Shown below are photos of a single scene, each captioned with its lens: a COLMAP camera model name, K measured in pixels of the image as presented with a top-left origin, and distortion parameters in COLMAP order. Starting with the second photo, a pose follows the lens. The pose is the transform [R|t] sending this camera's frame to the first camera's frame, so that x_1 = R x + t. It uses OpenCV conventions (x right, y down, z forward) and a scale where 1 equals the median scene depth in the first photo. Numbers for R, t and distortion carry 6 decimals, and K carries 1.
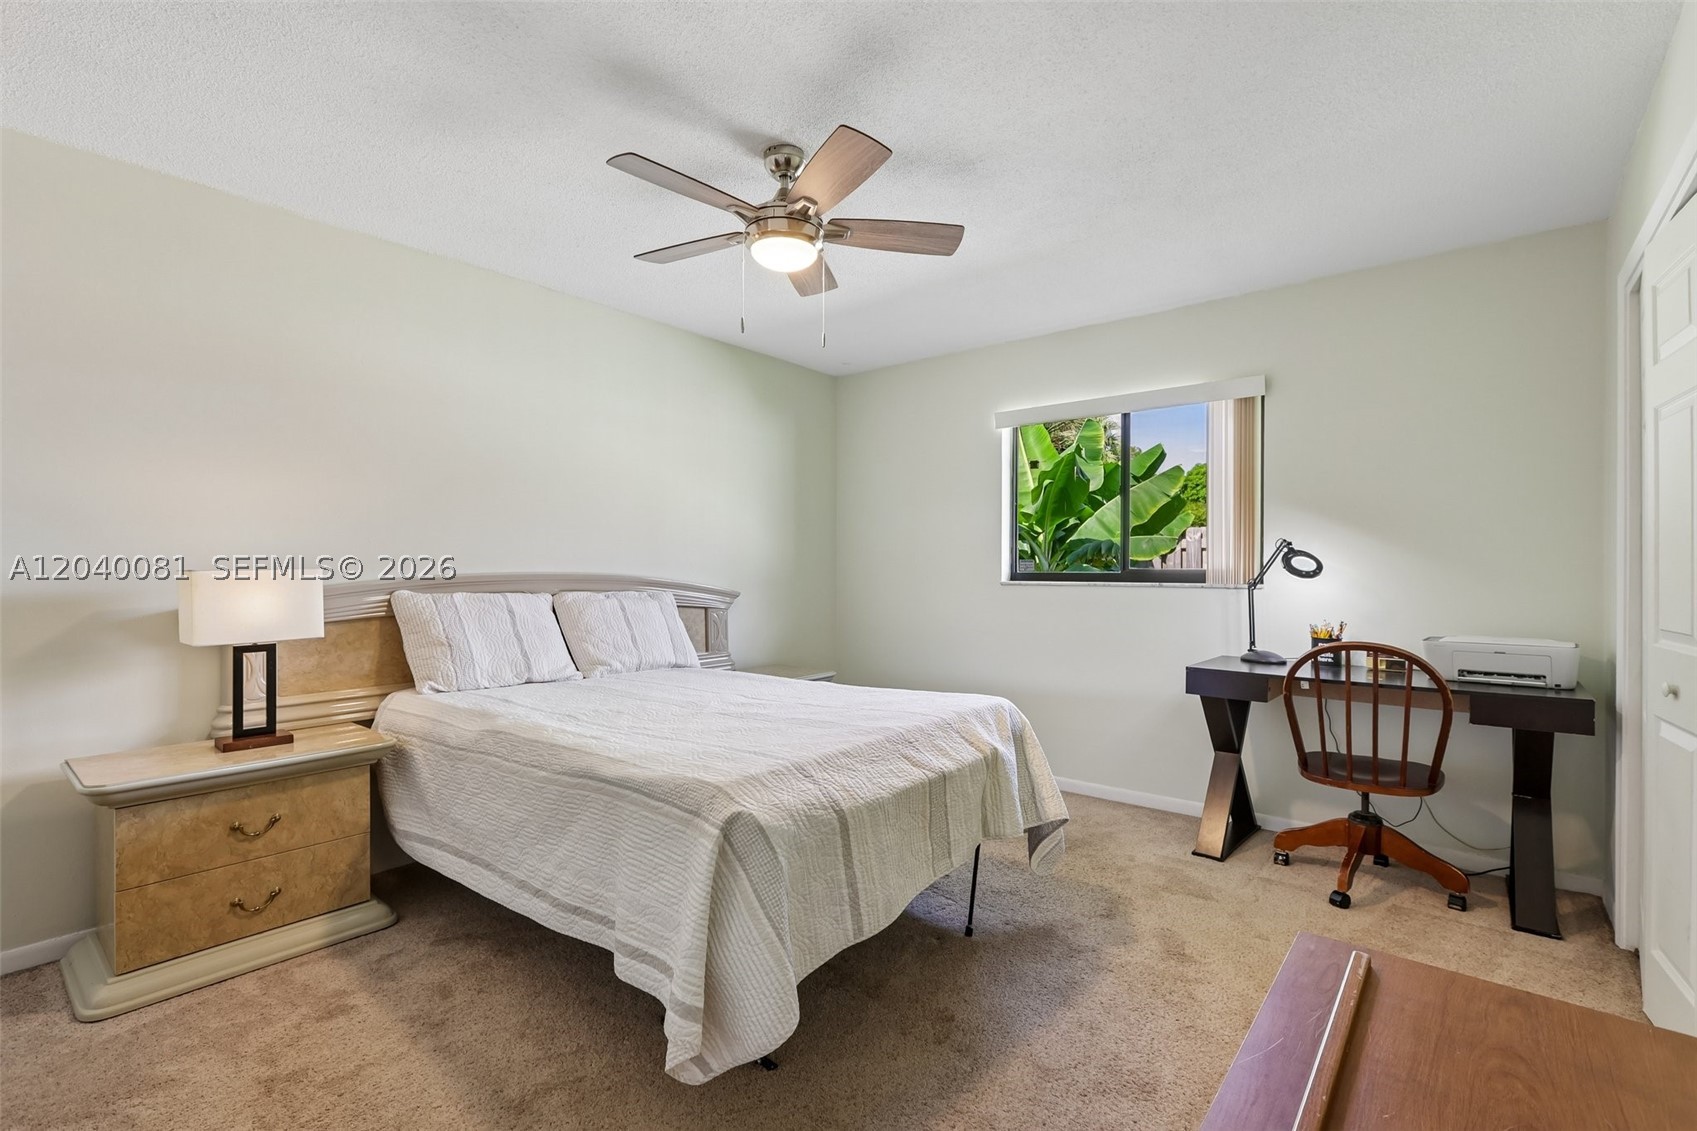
lens RADIAL K [[766.4, 0, 842.3], [0, 766.4, 567.2], [0, 0, 1]] dist [-0.004793, 0.002417]
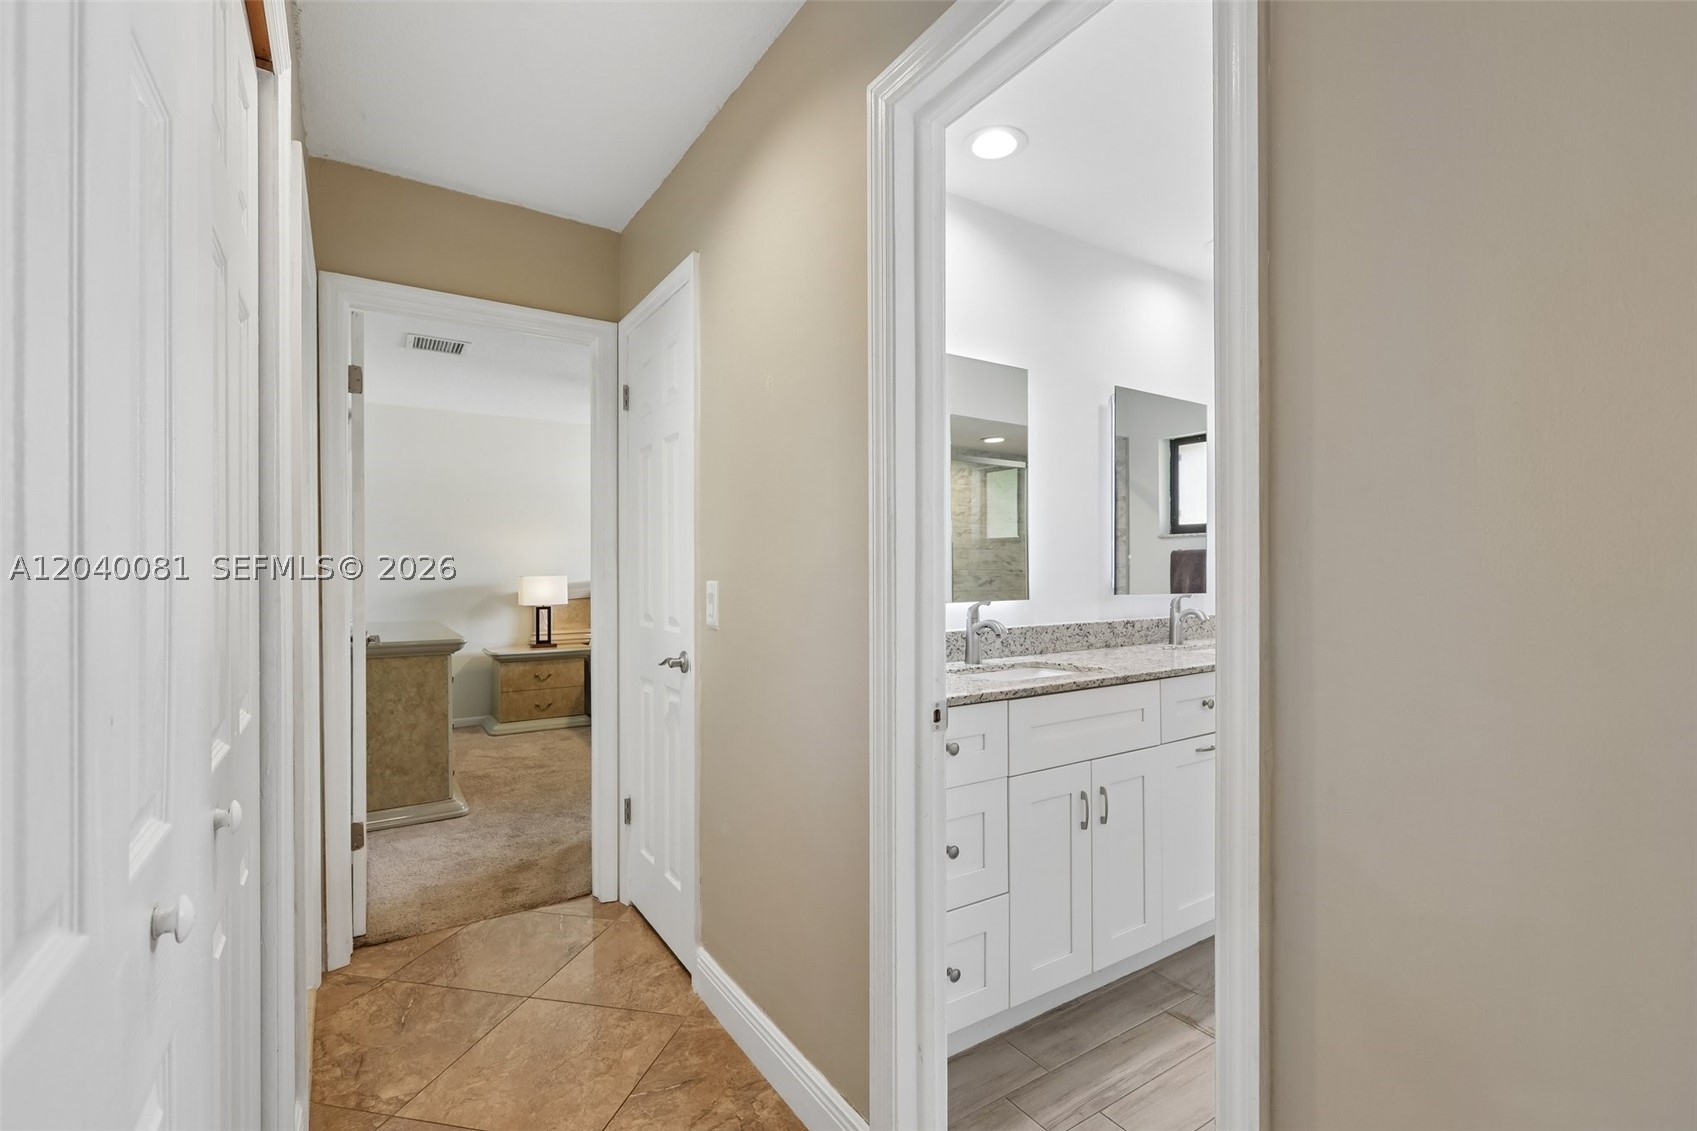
lens RADIAL K [[766.4, 0, 833.1], [0, 766.4, 578.4], [0, 0, 1]] dist [-0.004793, 0.002417]
pose [[0.951172, -0.001283, -0.308660, 0.923675], [0.001445, 0.999999, 0.000297, 0.010929], [0.308659, -0.000728, 0.951172, -1.110346]]
